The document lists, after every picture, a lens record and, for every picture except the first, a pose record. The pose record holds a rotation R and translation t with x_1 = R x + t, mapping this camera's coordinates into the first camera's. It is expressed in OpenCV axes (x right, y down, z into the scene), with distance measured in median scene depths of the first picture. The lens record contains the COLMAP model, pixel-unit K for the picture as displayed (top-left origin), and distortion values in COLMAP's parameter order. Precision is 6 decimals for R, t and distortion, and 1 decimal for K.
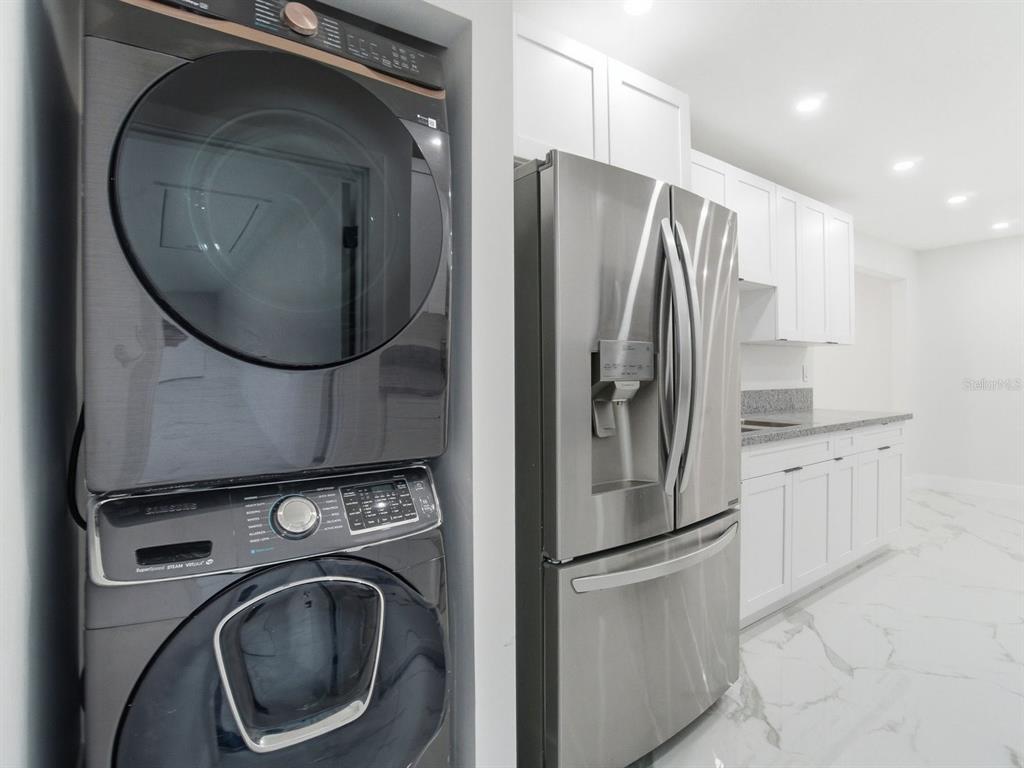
lens RADIAL K [[521.8, 0, 512.8], [0, 521.8, 372.1], [0, 0, 1]] dist [-0.069948, 0.030505]
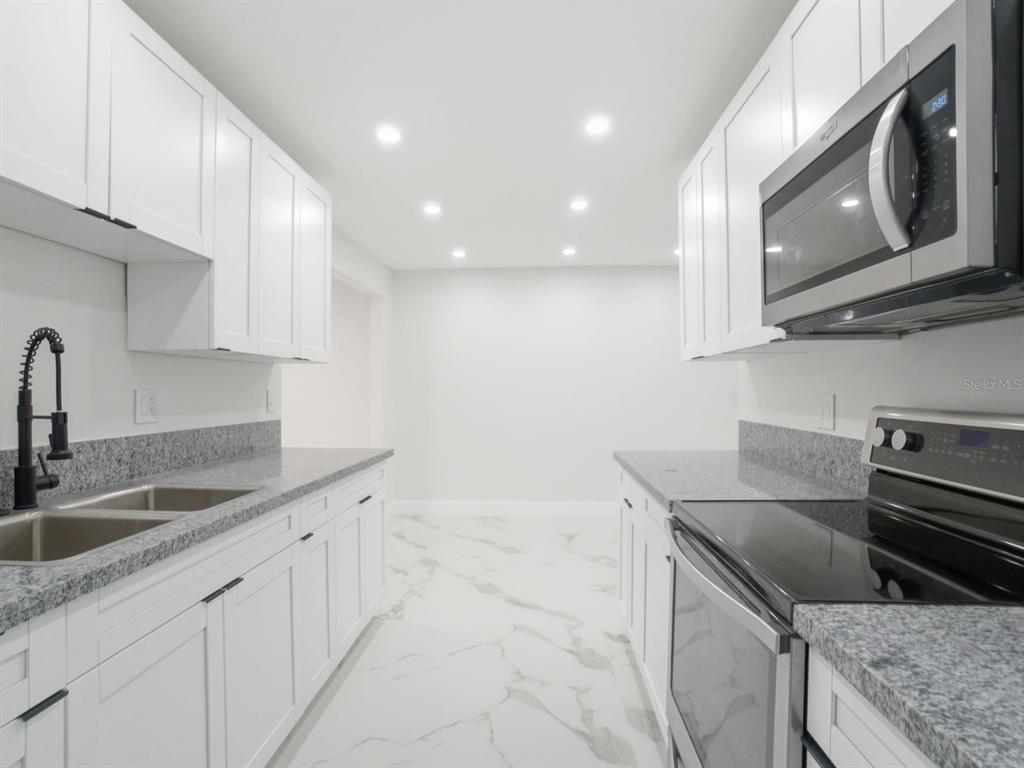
lens RADIAL K [[520.8, 0, 499.0], [0, 520.8, 396.7], [0, 0, 1]] dist [-0.052217, 0.000112]
pose [[0.625443, -0.005897, 0.780248, 0.237650], [-0.000772, 0.999966, 0.008176, -0.011014], [-0.780270, -0.005716, 0.625417, 0.335809]]
